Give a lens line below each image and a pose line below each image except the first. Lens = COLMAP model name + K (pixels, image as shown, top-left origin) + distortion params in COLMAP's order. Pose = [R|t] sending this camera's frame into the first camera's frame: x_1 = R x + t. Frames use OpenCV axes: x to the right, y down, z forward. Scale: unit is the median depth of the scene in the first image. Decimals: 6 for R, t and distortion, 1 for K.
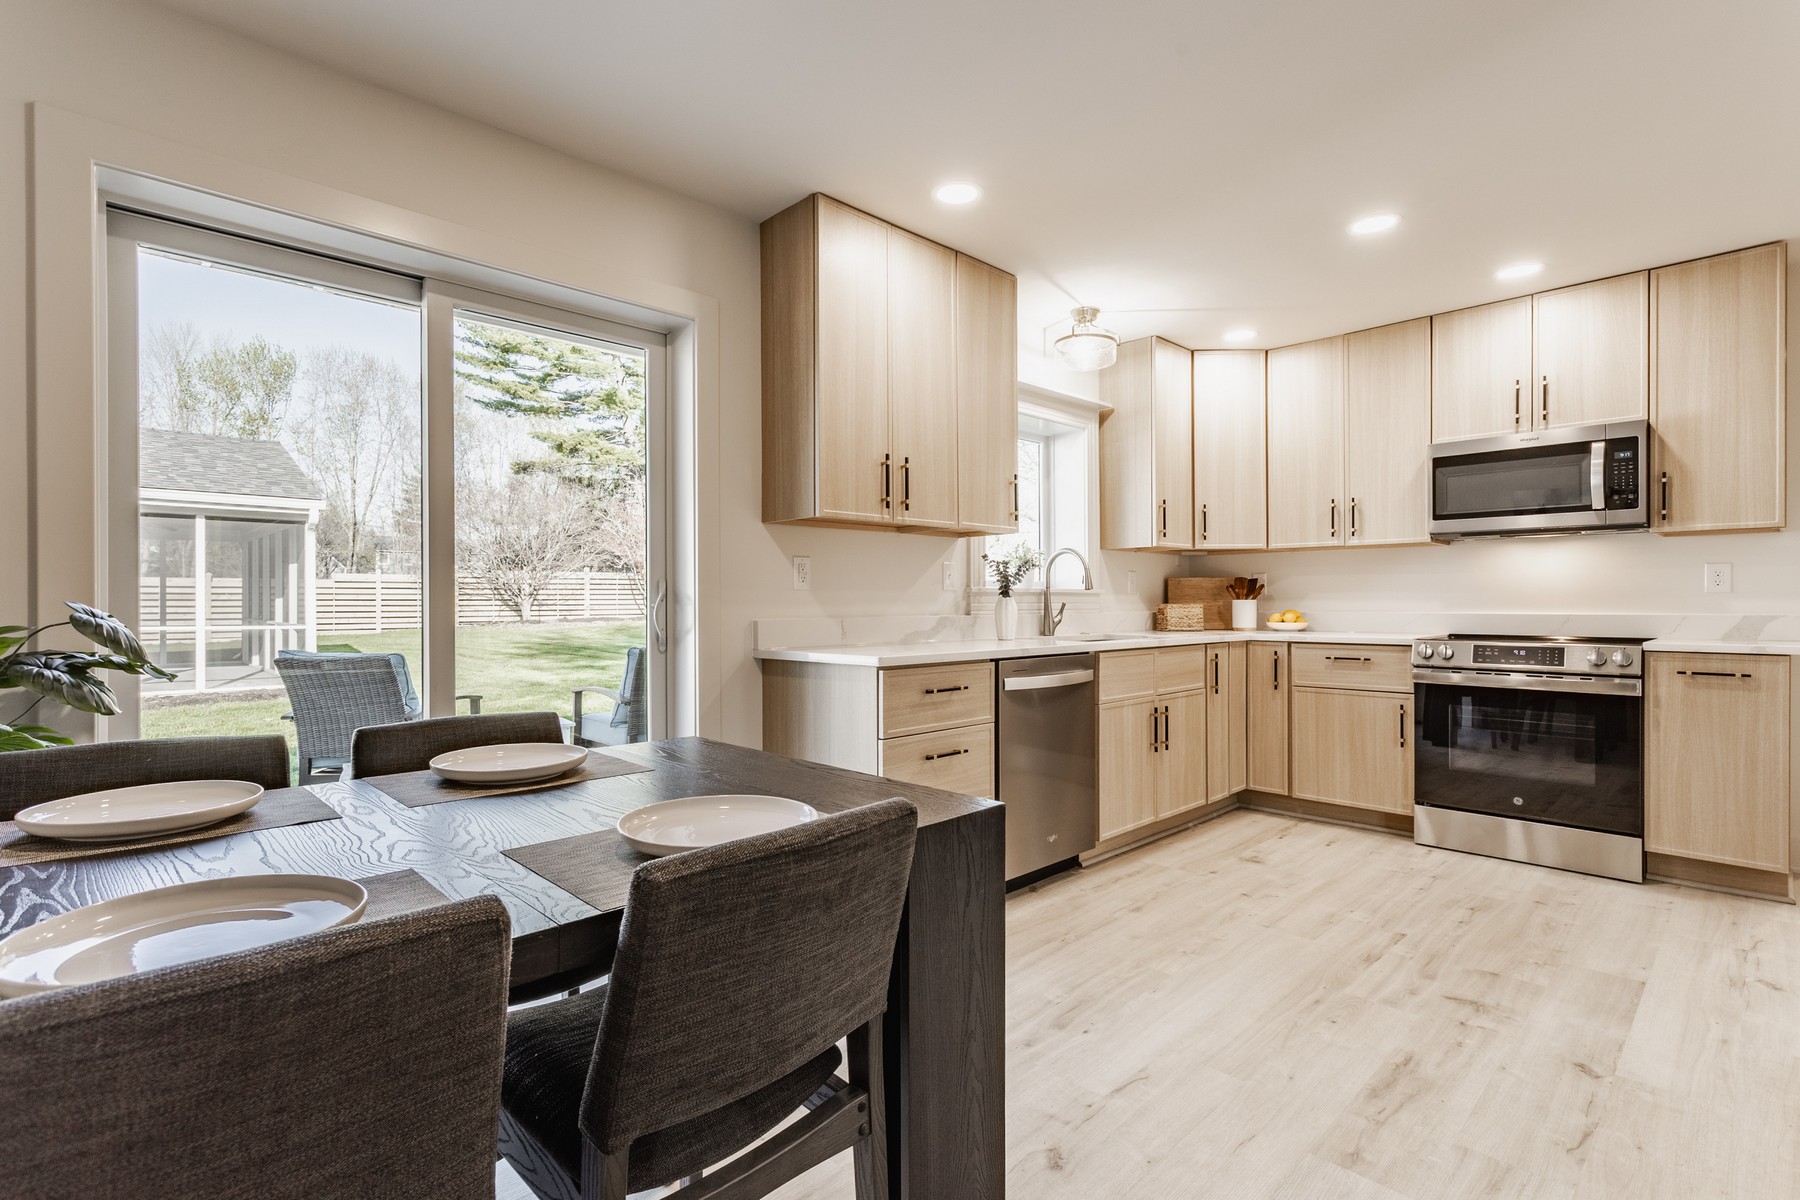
lens RADIAL K [[857.4, 0, 888.4], [0, 857.4, 600.3], [0, 0, 1]] dist [0.003406, 0.001187]
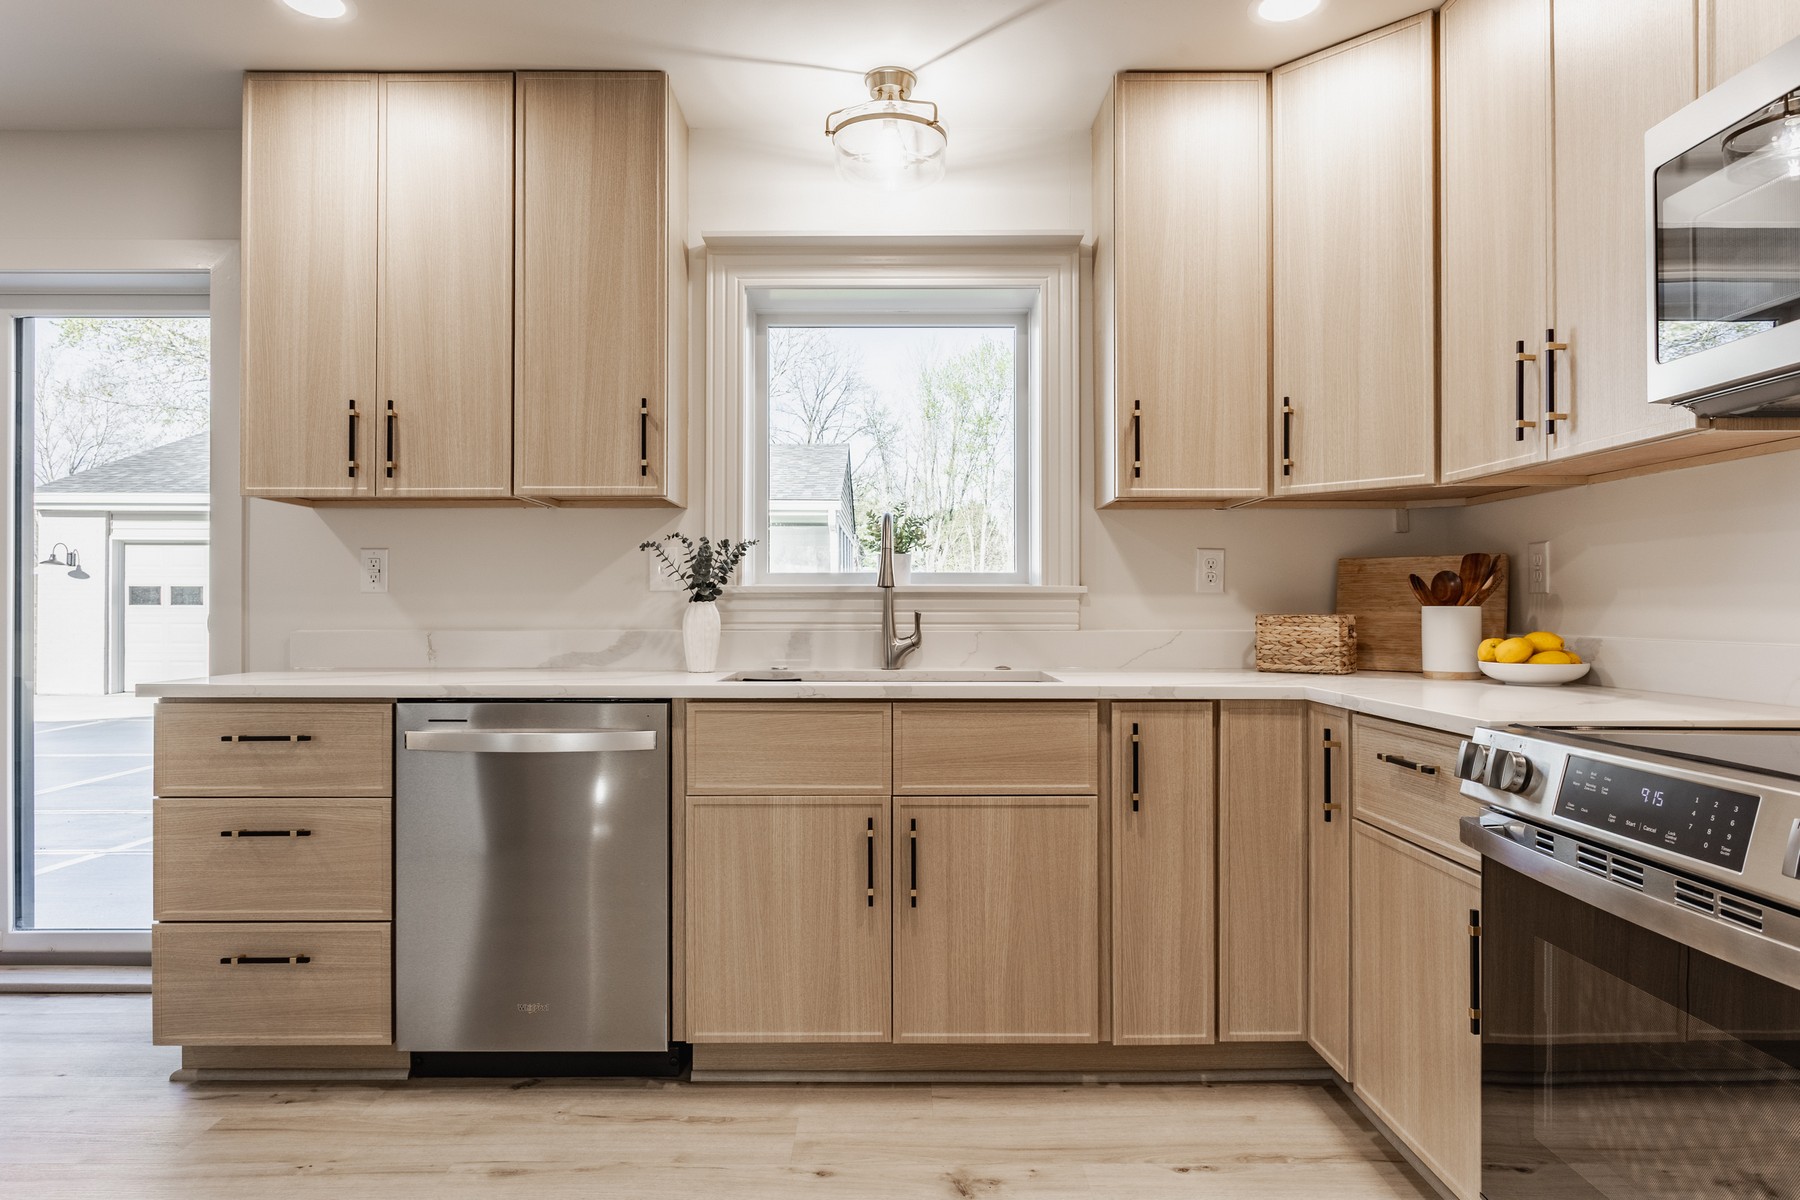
lens RADIAL K [[1075.2, 0, 889.5], [0, 1075.2, 603.3], [0, 0, 1]] dist [-0.006806, 0.002114]
pose [[0.718602, -0.000079, -0.695422, 0.780054], [-0.000484, 1.000000, -0.000614, -0.002056], [0.695422, 0.000778, 0.718601, 0.562430]]
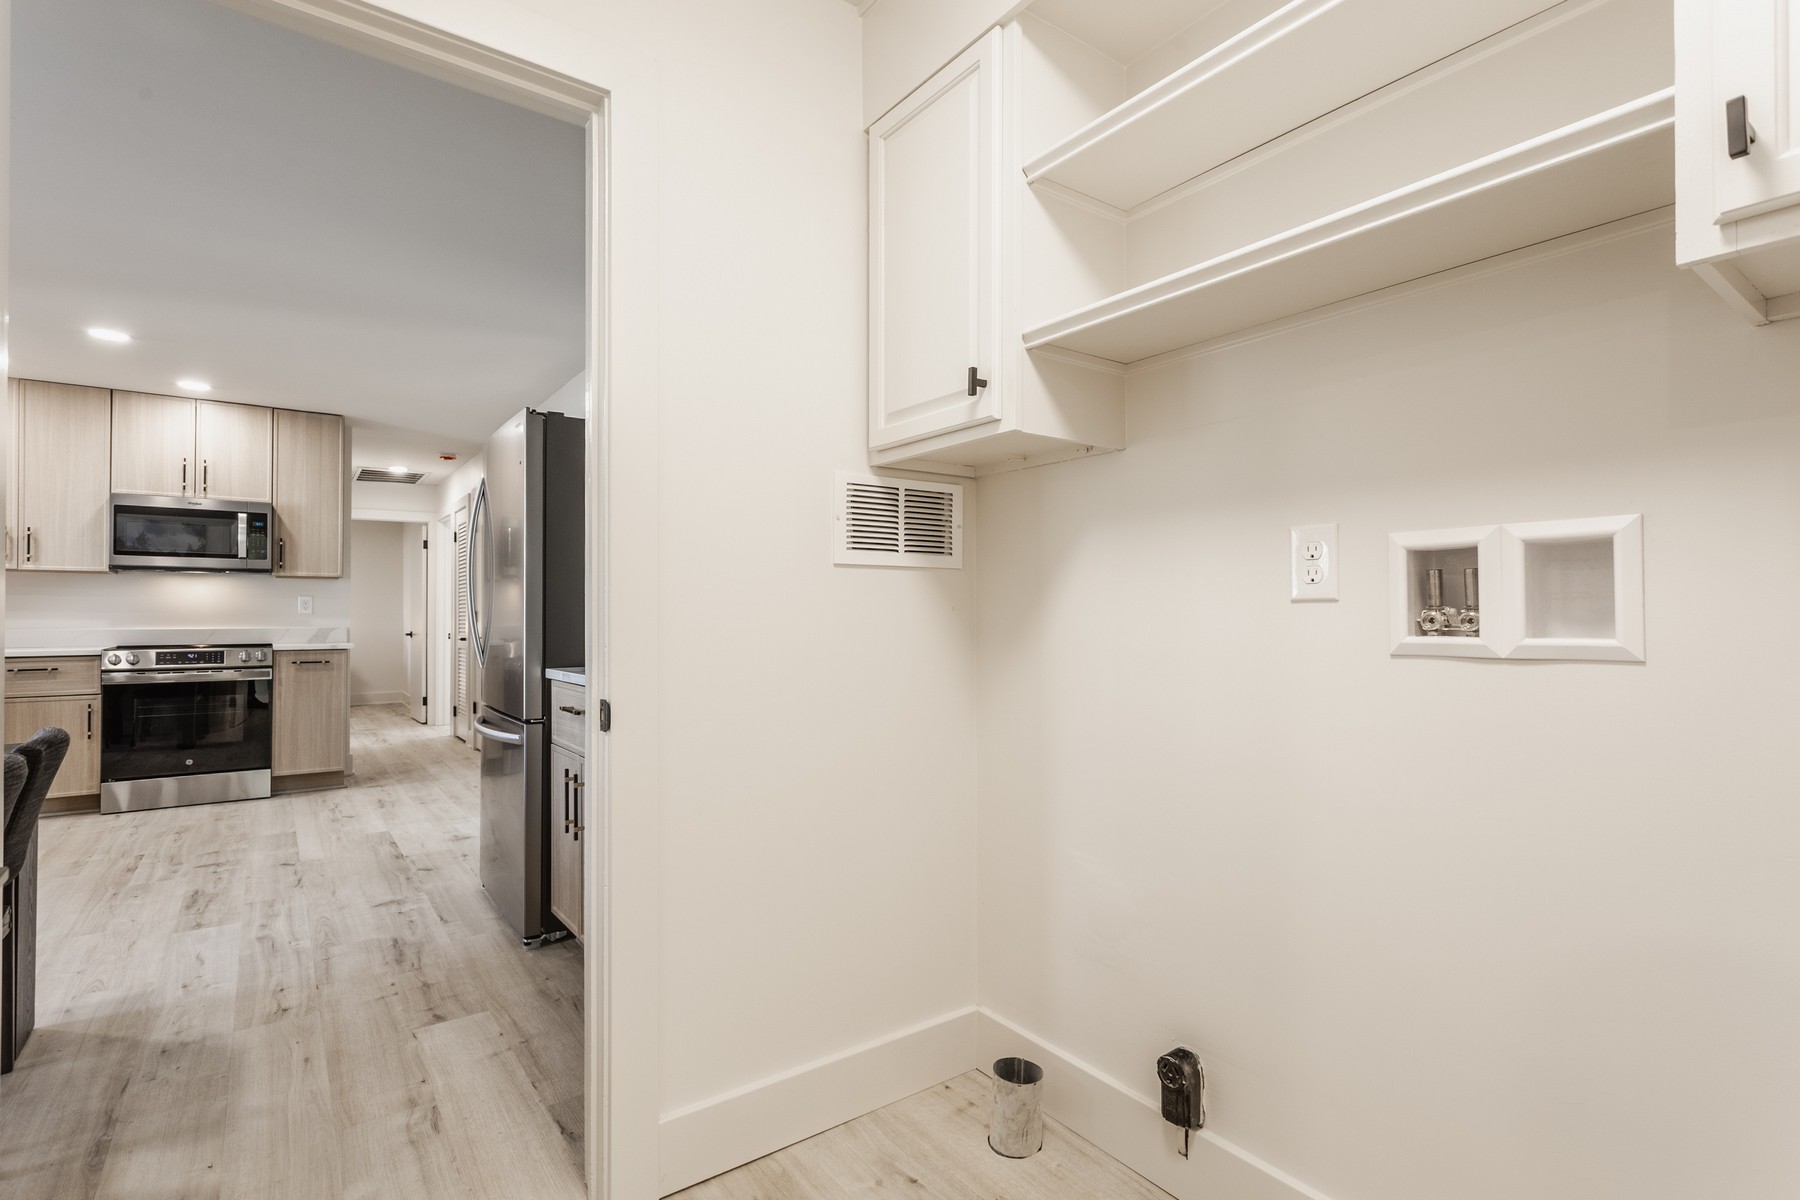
lens RADIAL K [[857.4, 0, 889.2], [0, 857.4, 606.3], [0, 0, 1]] dist [0.003406, 0.001187]
pose [[0.141660, 0.015091, 0.989800, -0.491390], [-0.001182, 0.999886, -0.015076, -0.000608], [-0.989915, 0.000966, 0.141661, -0.325596]]
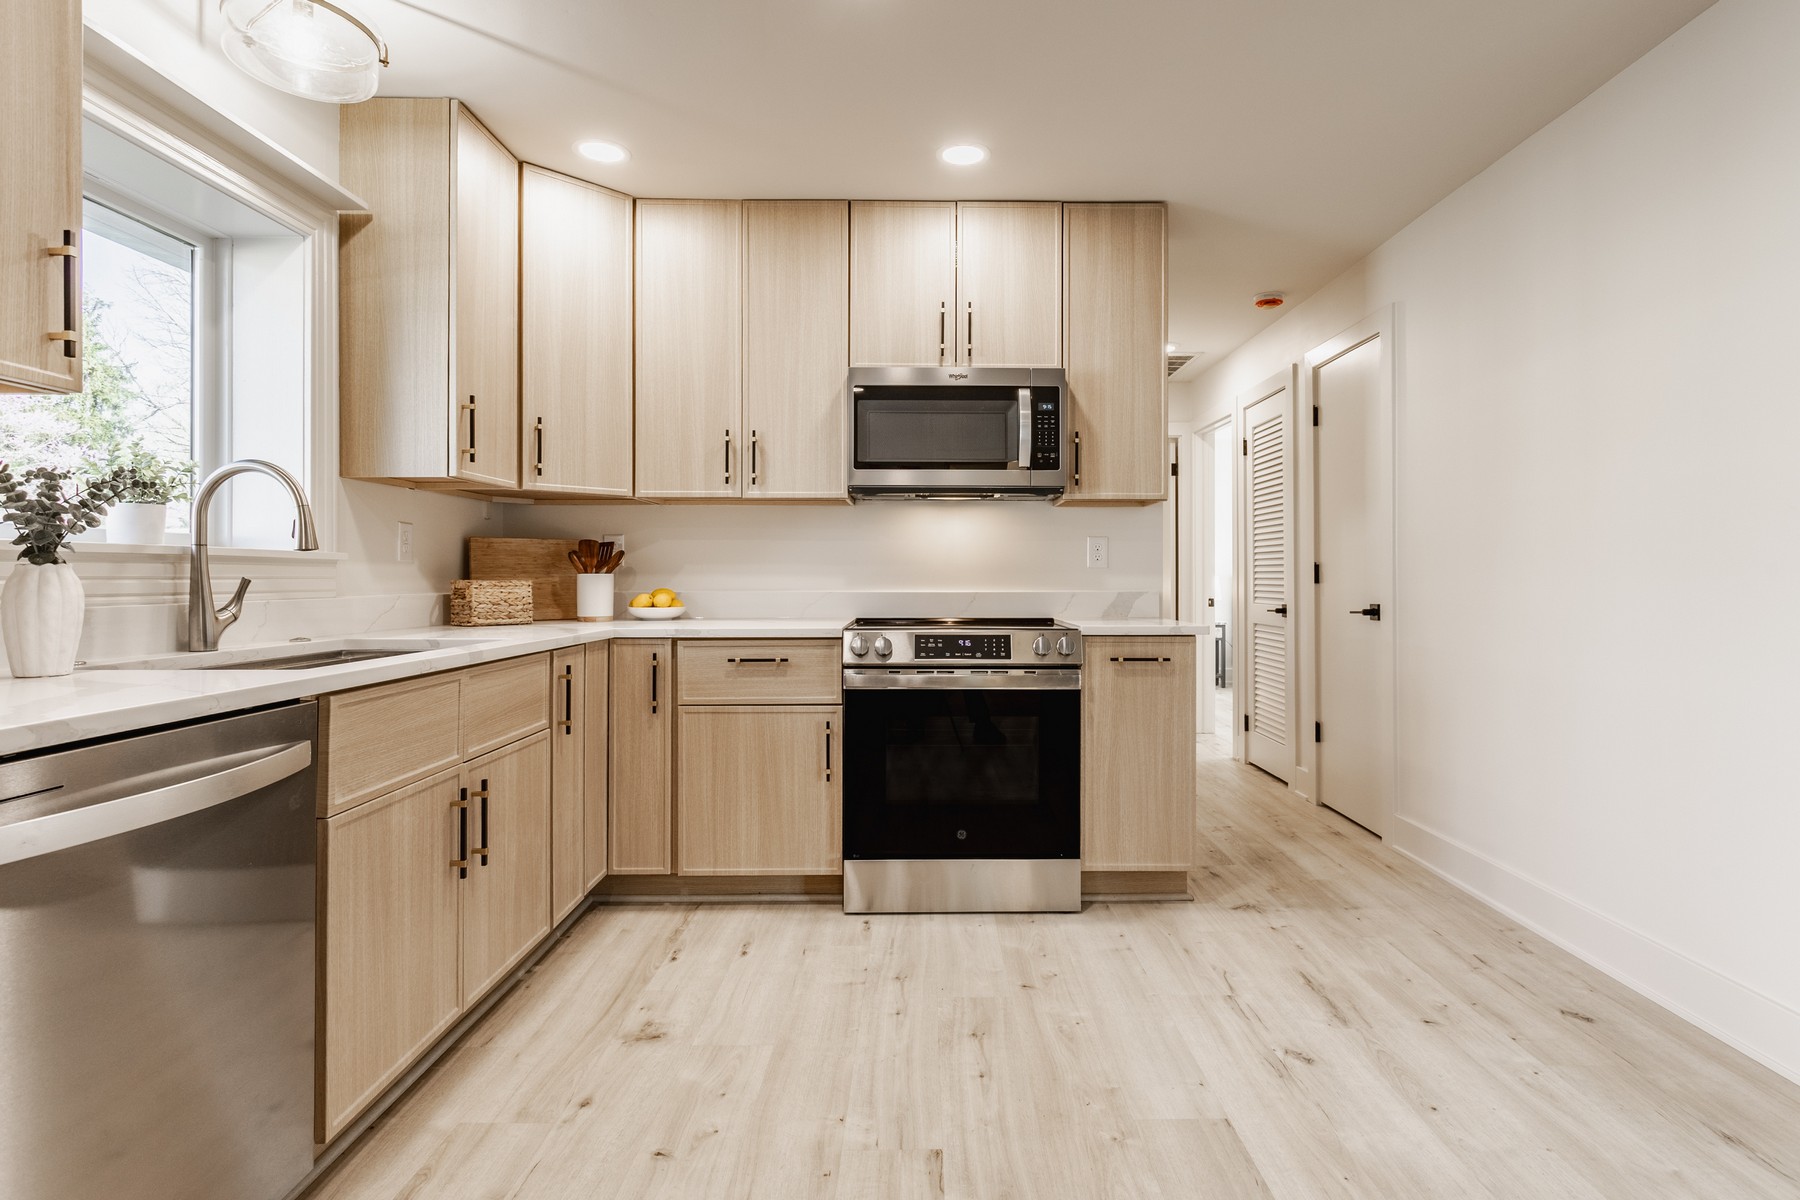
lens RADIAL K [[905.8, 0, 939.1], [0, 905.8, 569.9], [0, 0, 1]] dist [-0.001042, 0.002823]
pose [[0.681434, 0.007777, 0.731838, 0.116875], [-0.003264, 0.999966, -0.007587, 0.001109], [-0.731872, 0.002782, 0.681436, 0.449396]]
